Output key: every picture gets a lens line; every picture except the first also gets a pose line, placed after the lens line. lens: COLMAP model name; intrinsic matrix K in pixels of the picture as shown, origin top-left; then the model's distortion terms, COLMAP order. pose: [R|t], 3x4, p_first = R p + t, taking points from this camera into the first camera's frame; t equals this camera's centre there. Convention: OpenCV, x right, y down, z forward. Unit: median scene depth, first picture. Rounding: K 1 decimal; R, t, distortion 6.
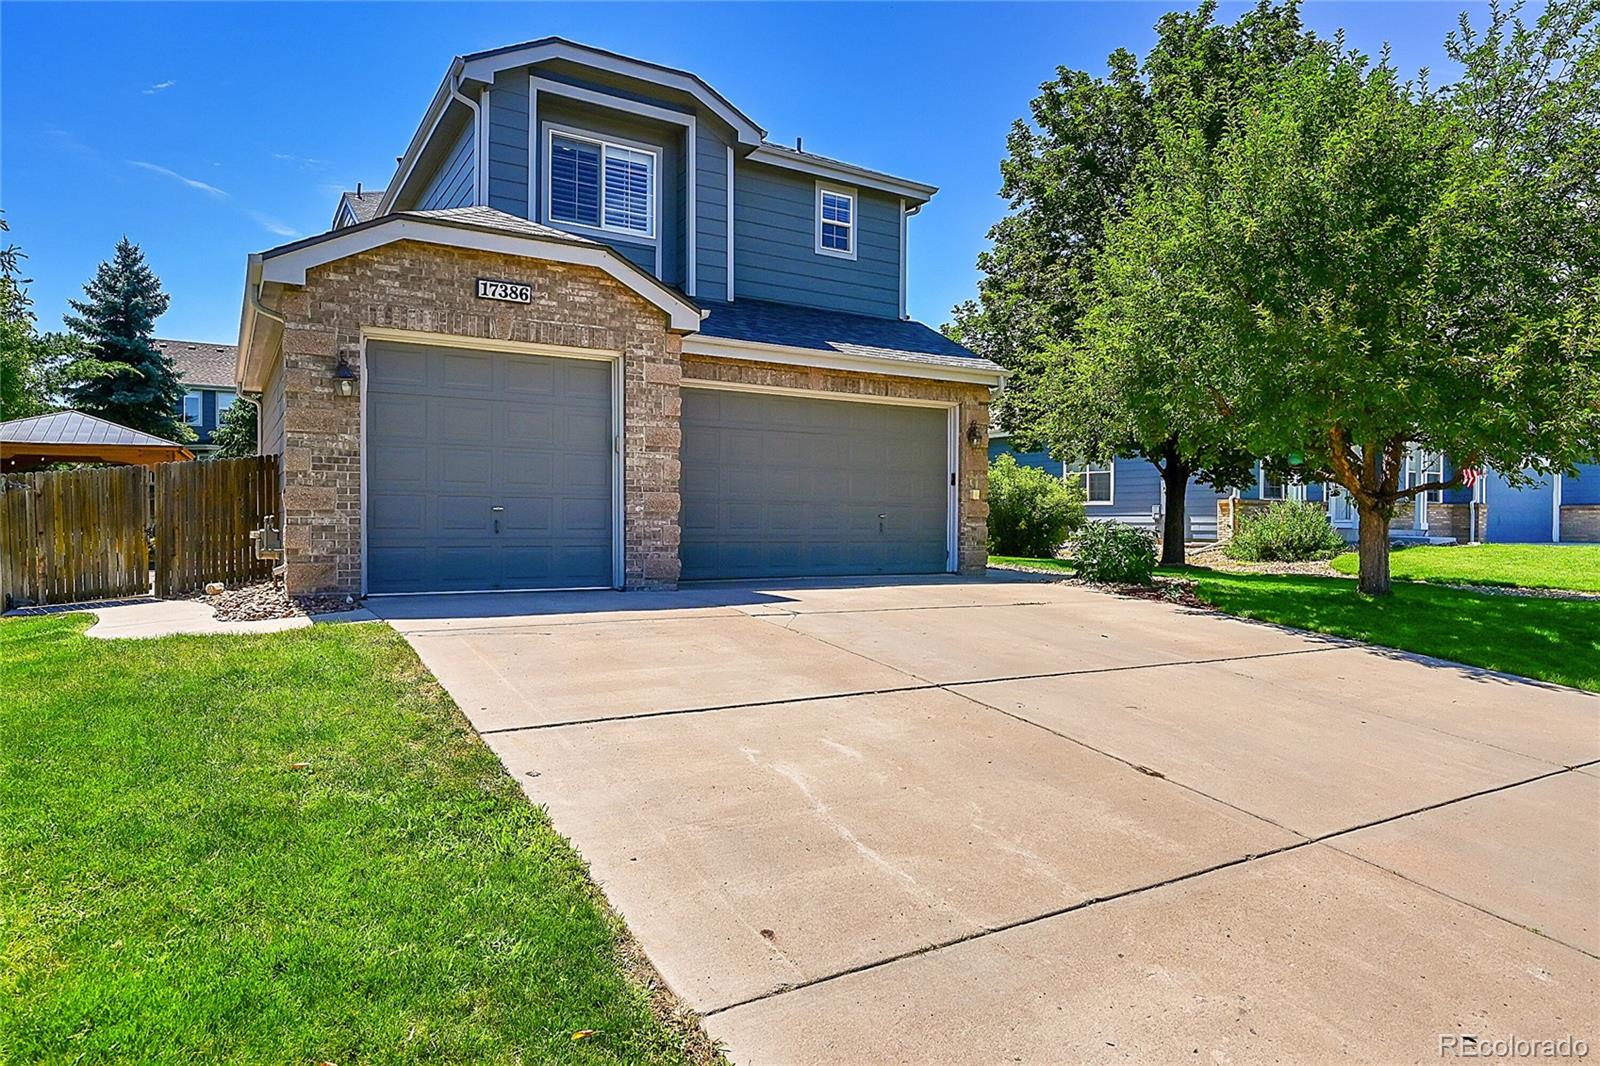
lens RADIAL K [[967.2, 0, 801.2], [0, 967.2, 533.9], [0, 0, 1]] dist [-0.000477, 0.000103]
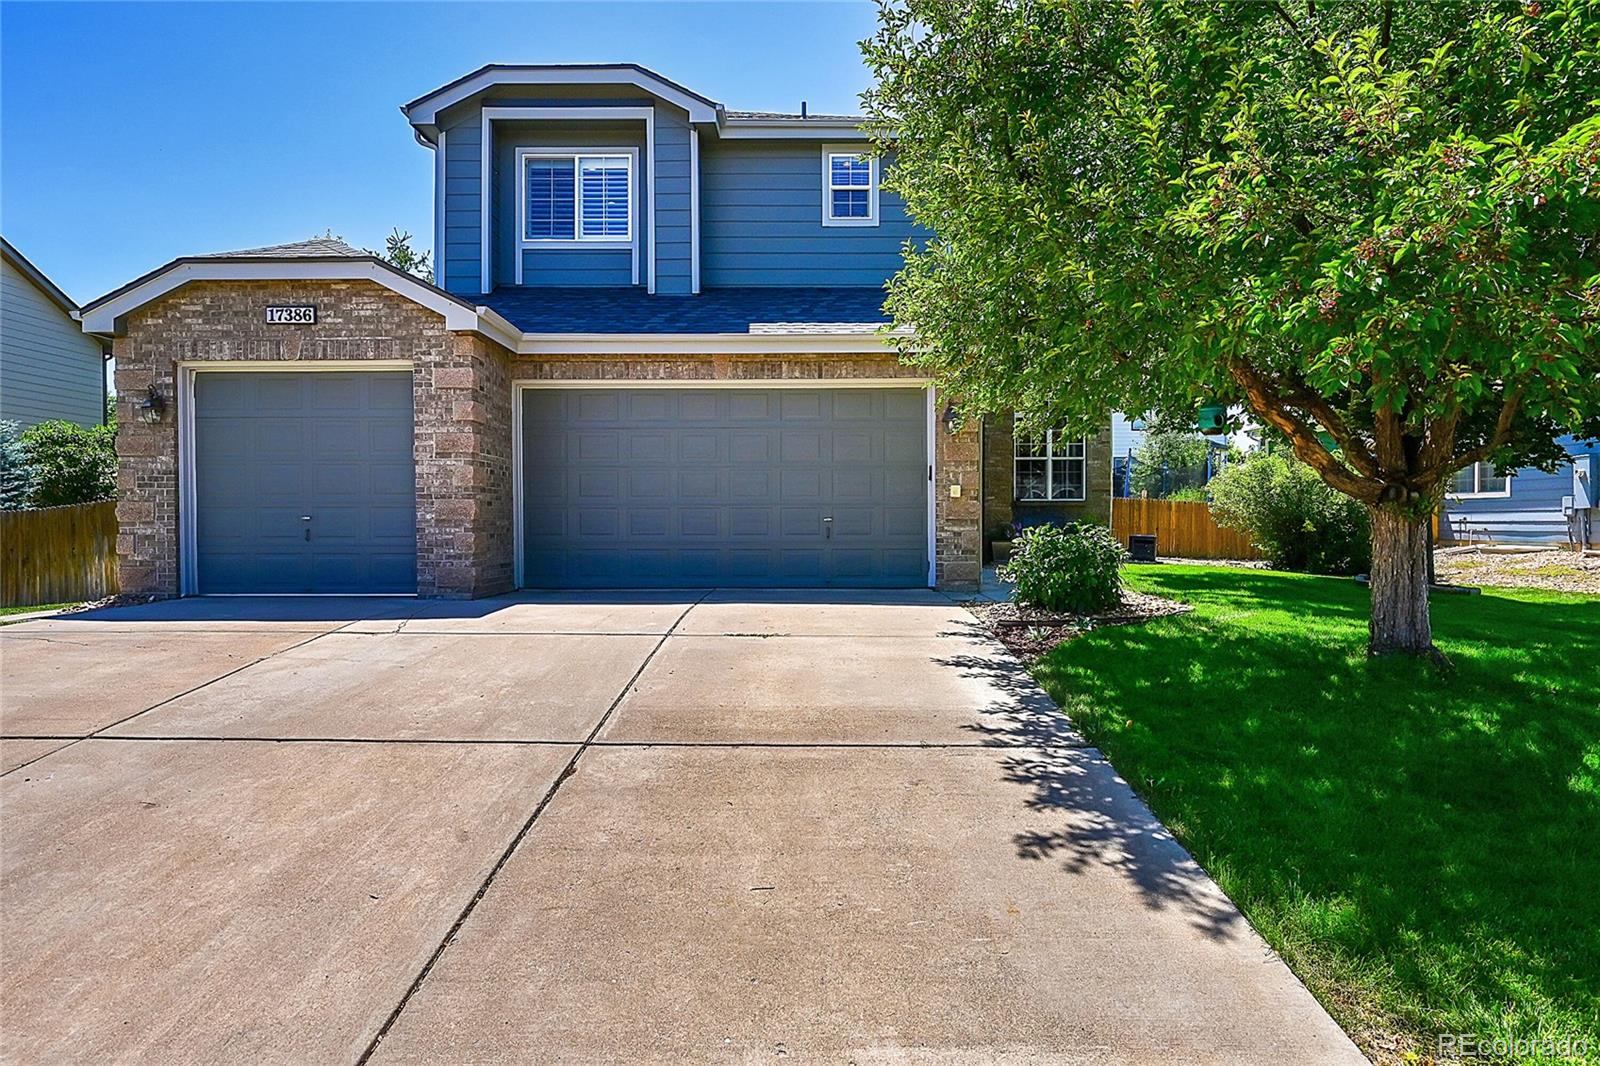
lens RADIAL K [[898.4, 0, 800.0], [0, 898.4, 533.4], [0, 0, 1]] dist [0.003696, -0.000774]
pose [[0.851165, -0.002869, -0.524890, 0.536692], [0.001910, 0.999995, -0.002368, -0.004679], [0.524895, 0.001013, 0.851167, 0.348376]]
